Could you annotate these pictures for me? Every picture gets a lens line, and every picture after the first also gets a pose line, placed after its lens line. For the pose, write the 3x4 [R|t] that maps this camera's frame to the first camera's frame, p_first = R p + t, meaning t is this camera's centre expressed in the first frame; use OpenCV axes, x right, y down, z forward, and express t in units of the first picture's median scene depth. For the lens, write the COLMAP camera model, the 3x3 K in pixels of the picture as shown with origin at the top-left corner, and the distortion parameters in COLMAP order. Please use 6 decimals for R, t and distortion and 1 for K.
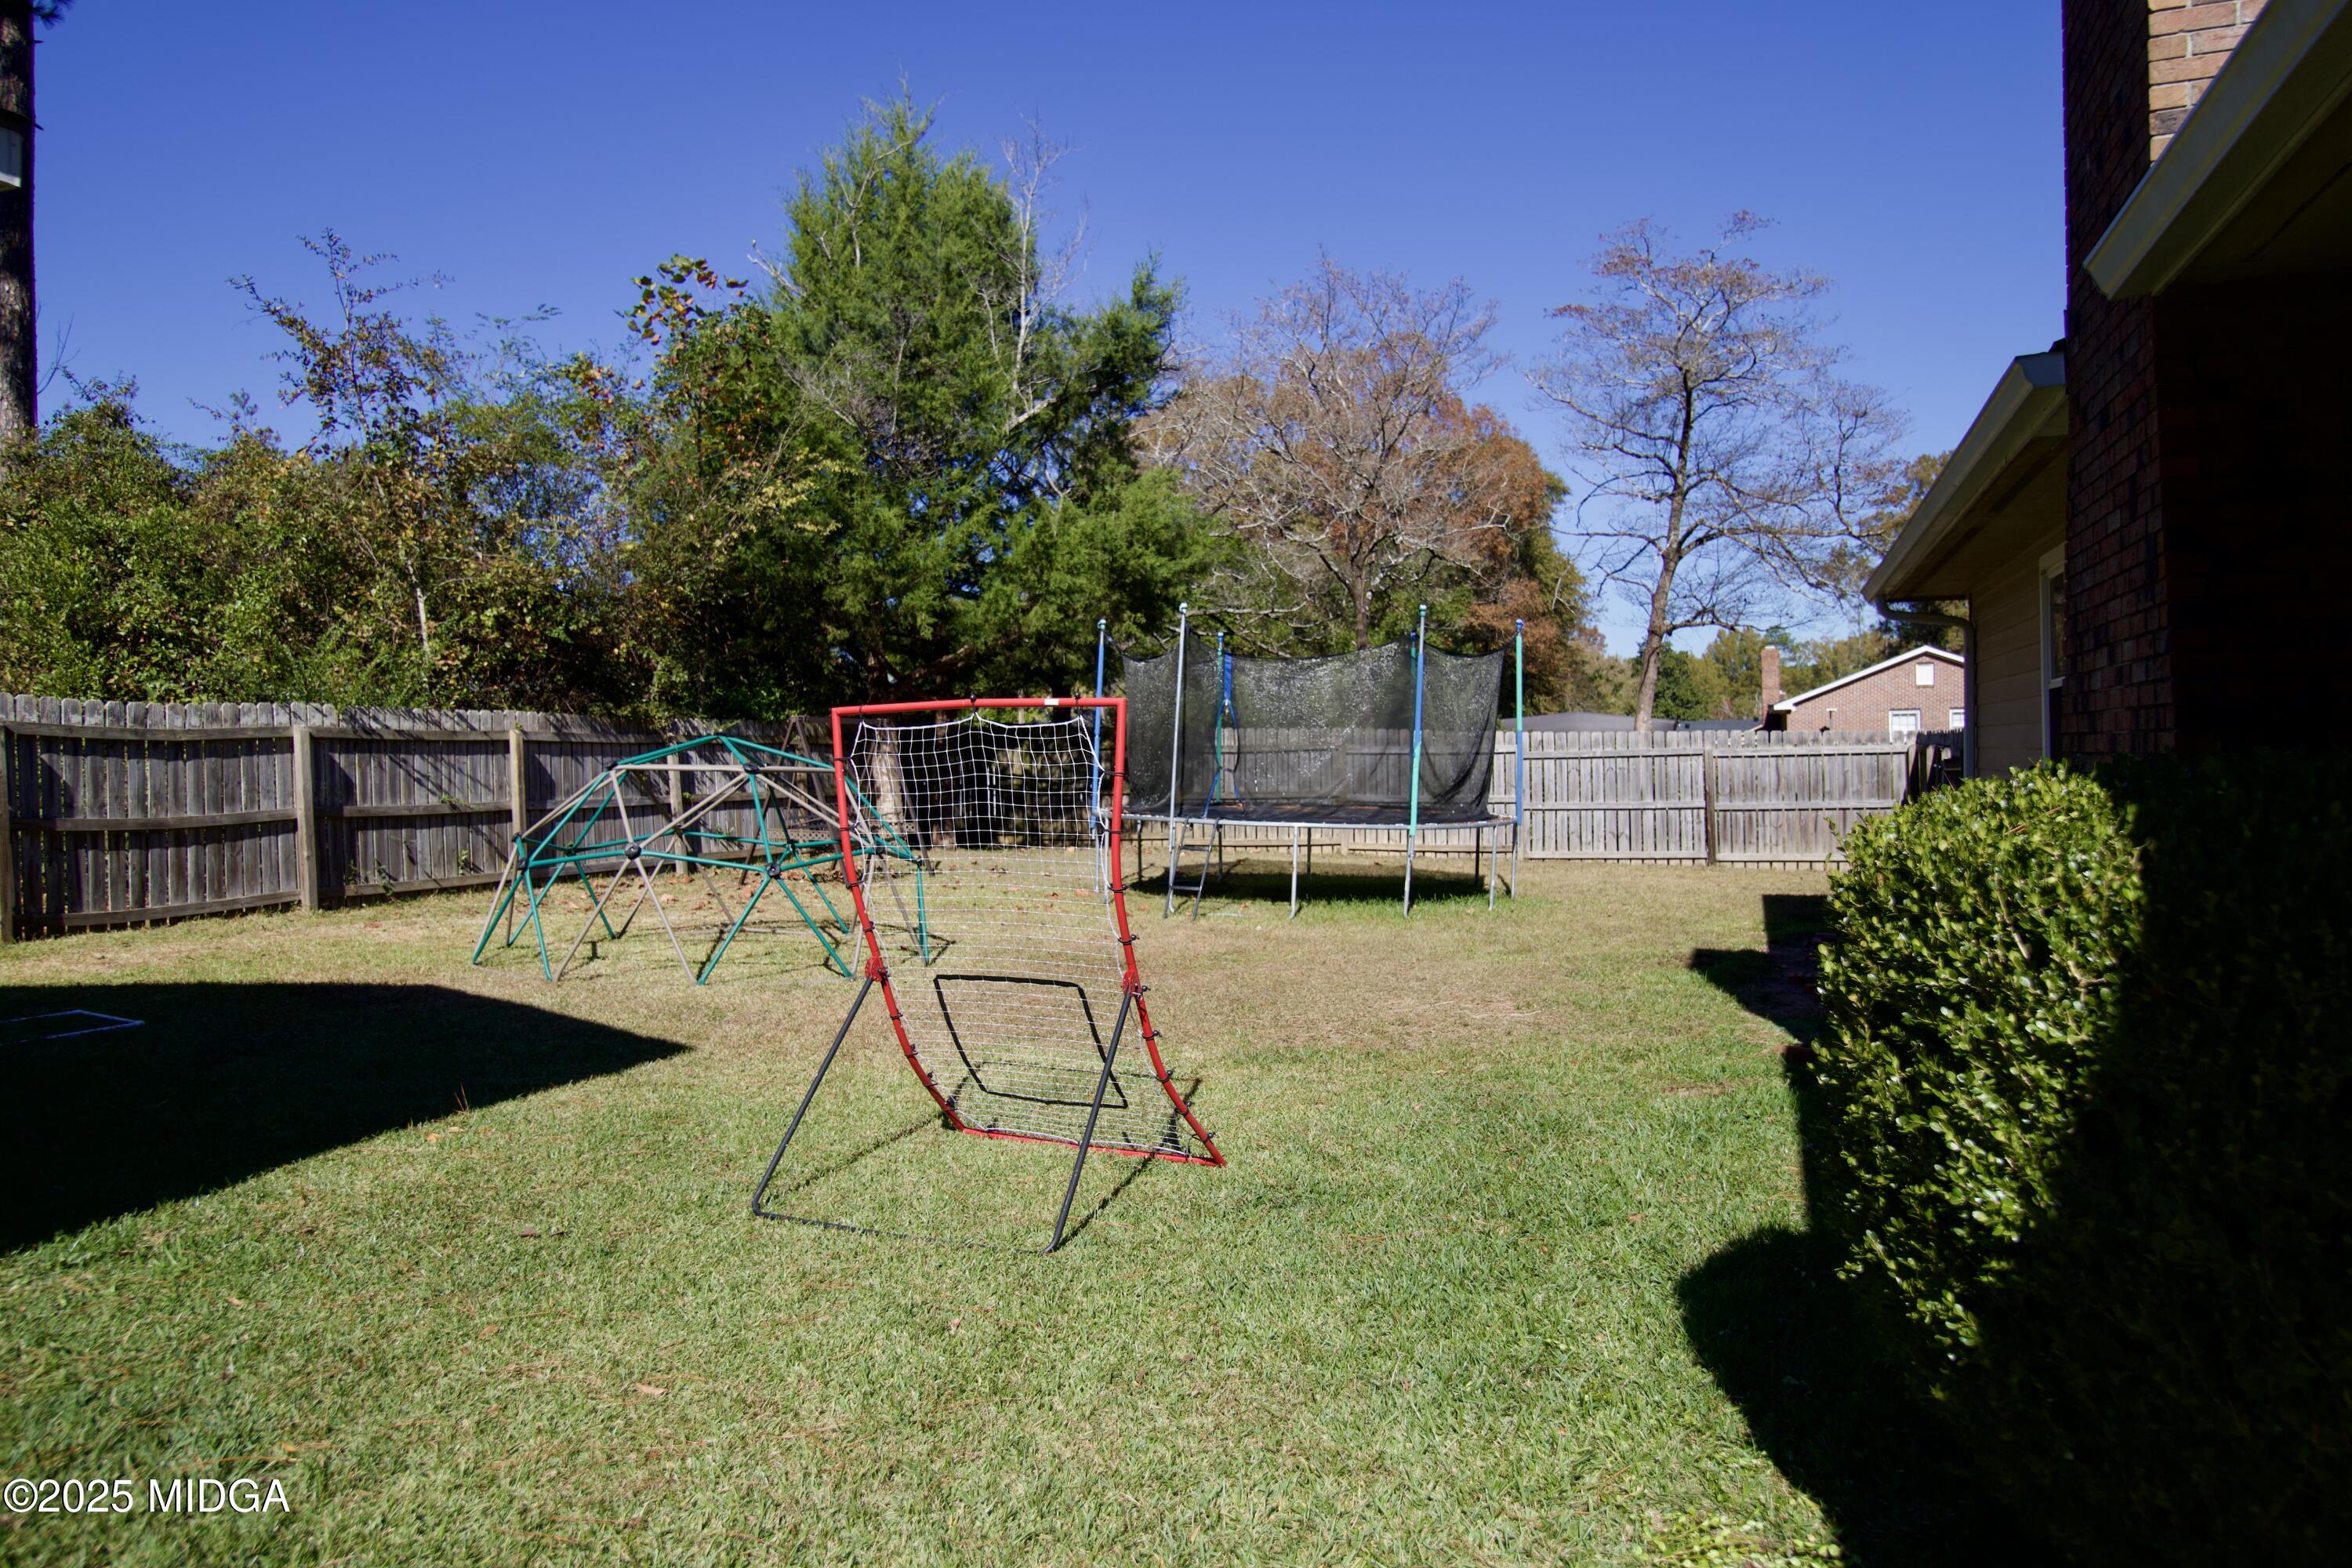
lens RADIAL K [[1700.0, 0, 1166.8], [0, 1700.0, 790.4], [0, 0, 1]] dist [0.022705, -0.001017]
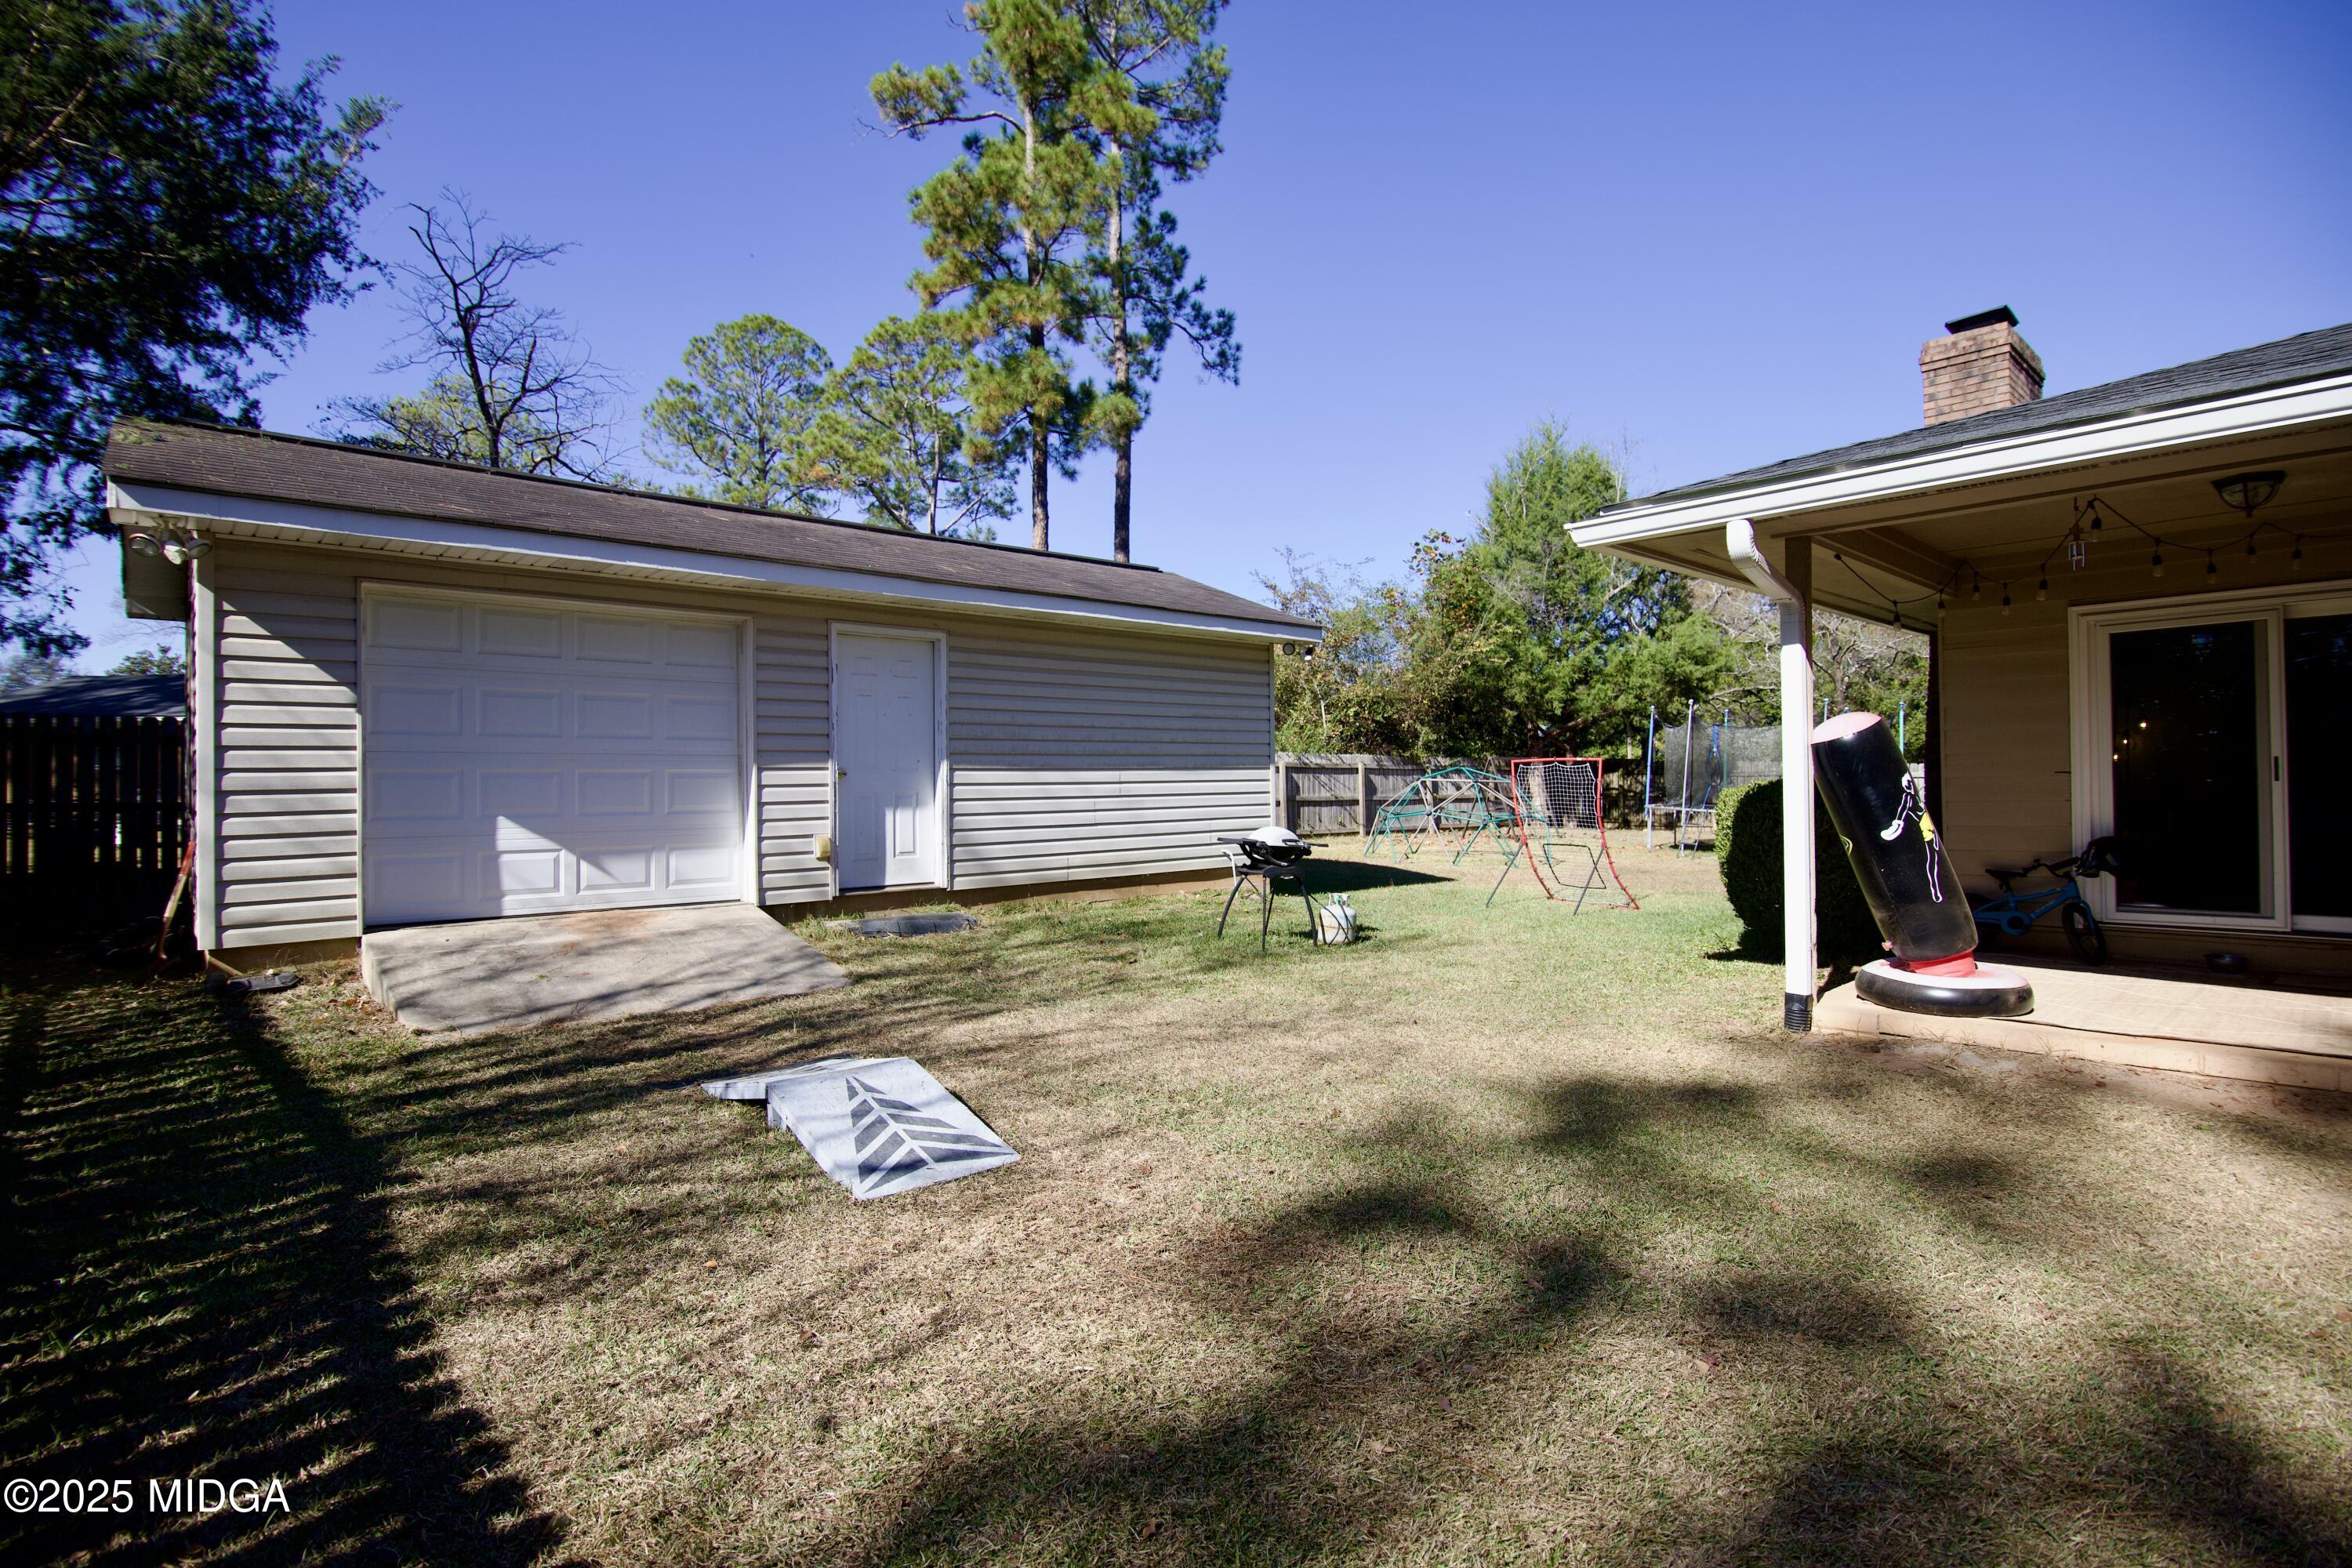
lens RADIAL K [[1139.7, 0, 1165.7], [0, 1139.7, 778.0], [0, 0, 1]] dist [-0.020033, -0.000795]
pose [[0.885071, 0.006011, -0.465418, 0.063333], [-0.015313, 0.999751, -0.016208, 0.009165], [0.465205, 0.021472, 0.884943, -0.337286]]
